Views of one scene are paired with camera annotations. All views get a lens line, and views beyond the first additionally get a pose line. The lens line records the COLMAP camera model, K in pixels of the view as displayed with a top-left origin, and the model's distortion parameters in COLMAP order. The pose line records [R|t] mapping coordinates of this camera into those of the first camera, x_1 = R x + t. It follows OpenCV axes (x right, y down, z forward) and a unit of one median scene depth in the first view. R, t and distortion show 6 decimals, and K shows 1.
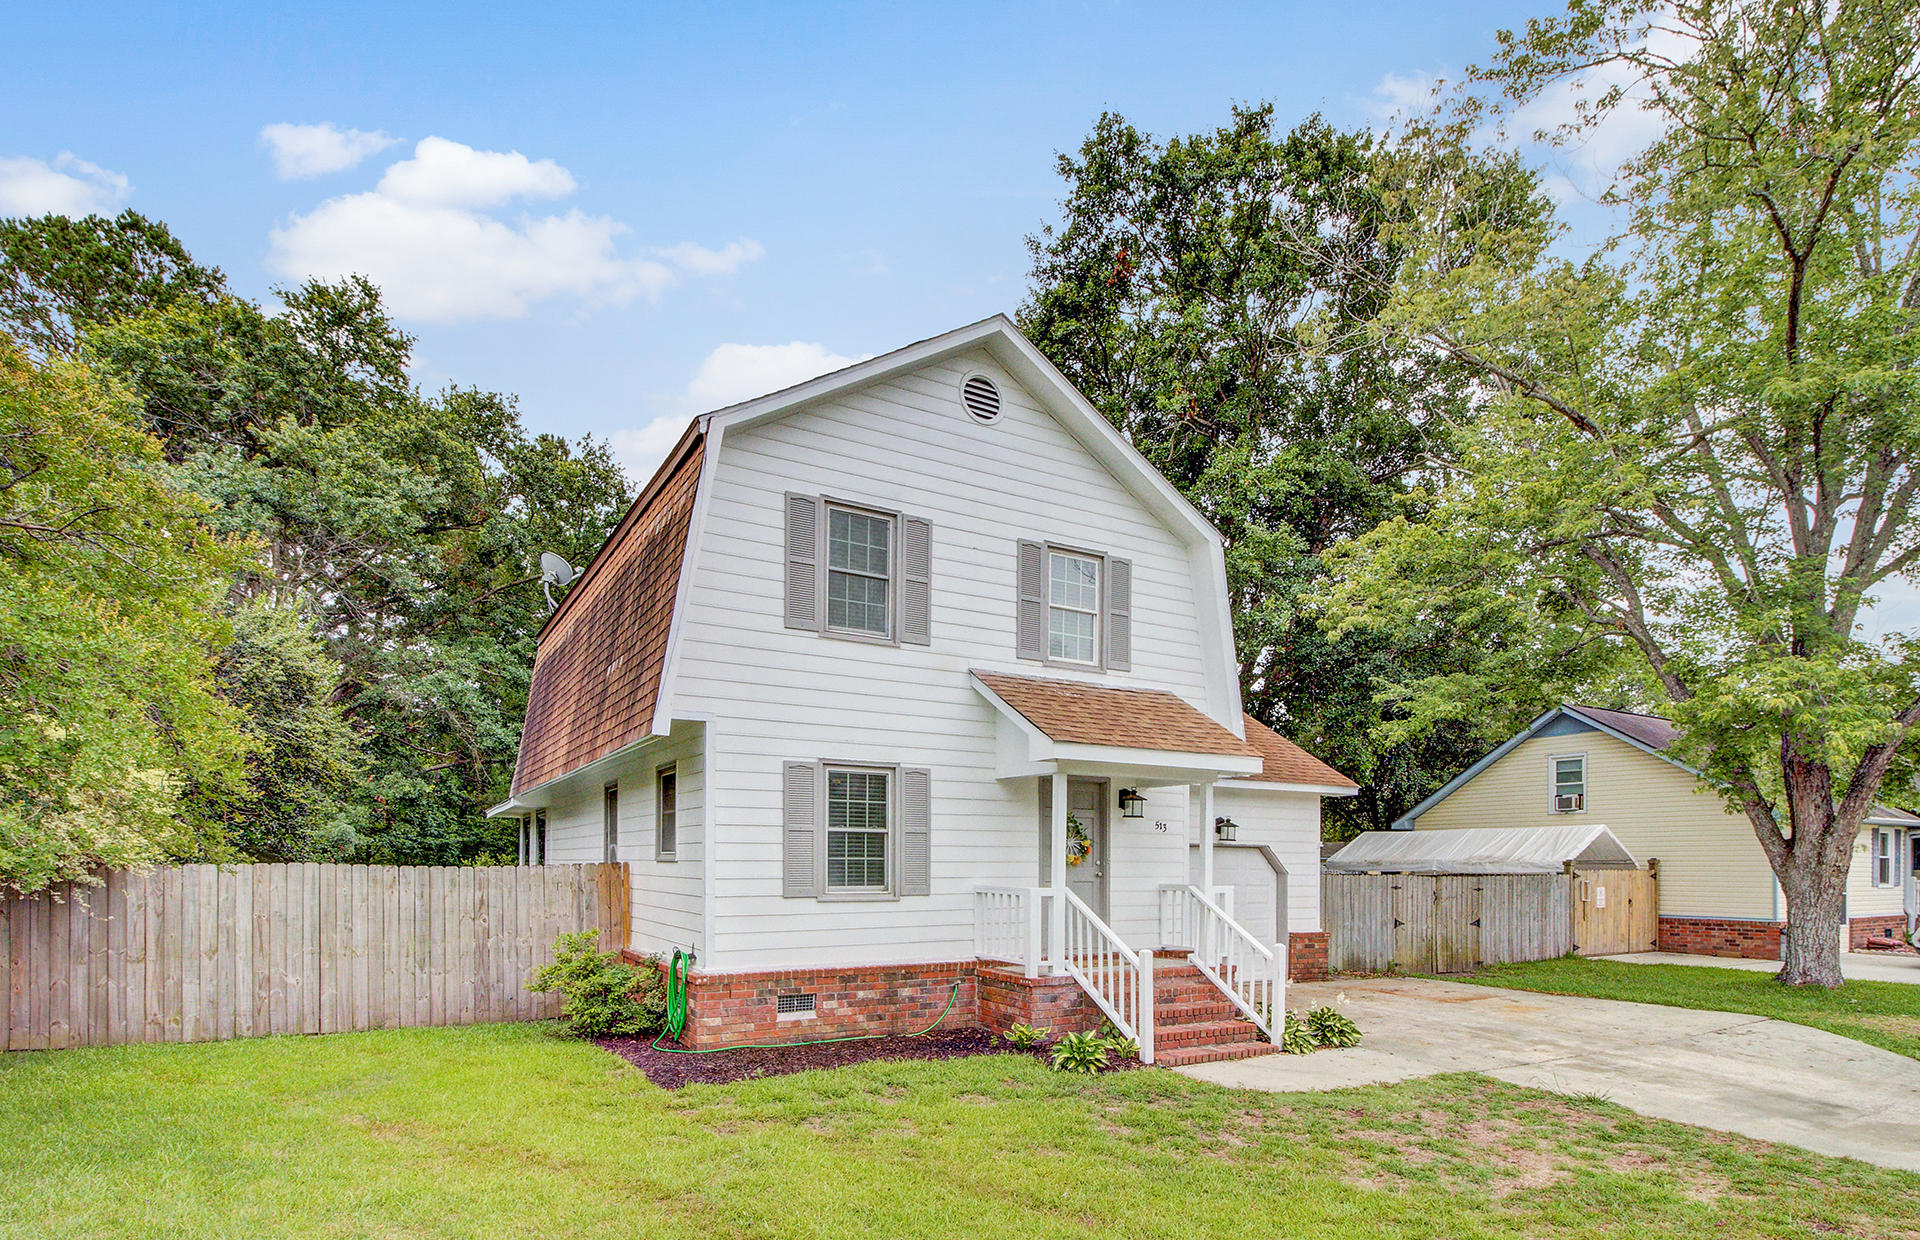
lens RADIAL K [[900.5, 0, 951.6], [0, 900.5, 603.0], [0, 0, 1]] dist [-0.003599, -0.001871]
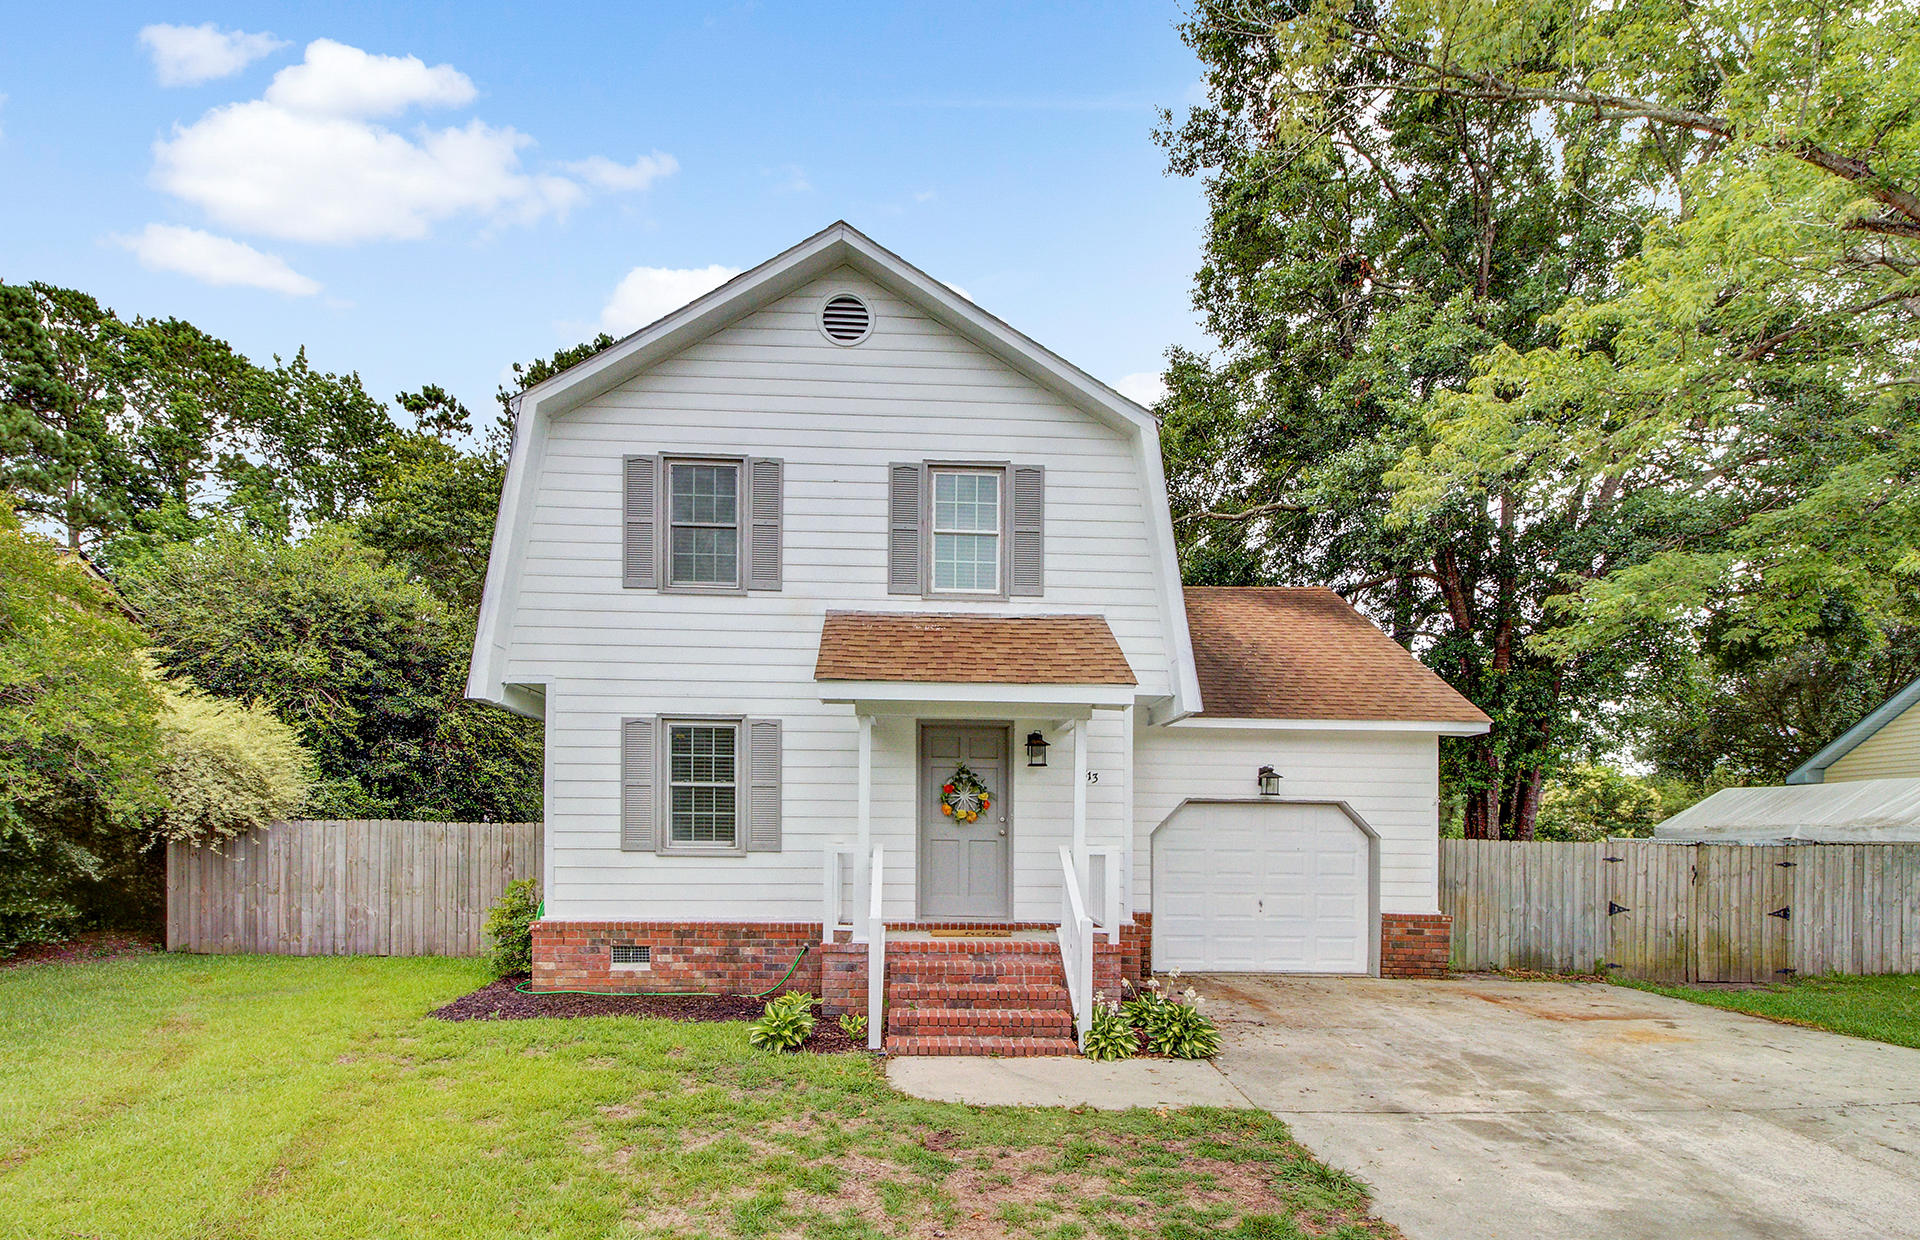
lens RADIAL K [[887.3, 0, 956.8], [0, 887.3, 599.6], [0, 0, 1]] dist [-0.004253, -0.000485]
pose [[0.899321, -0.106621, -0.424091, 0.560648], [0.115978, 0.993245, -0.003770, 0.085442], [0.421628, -0.045795, 0.905612, 0.243638]]
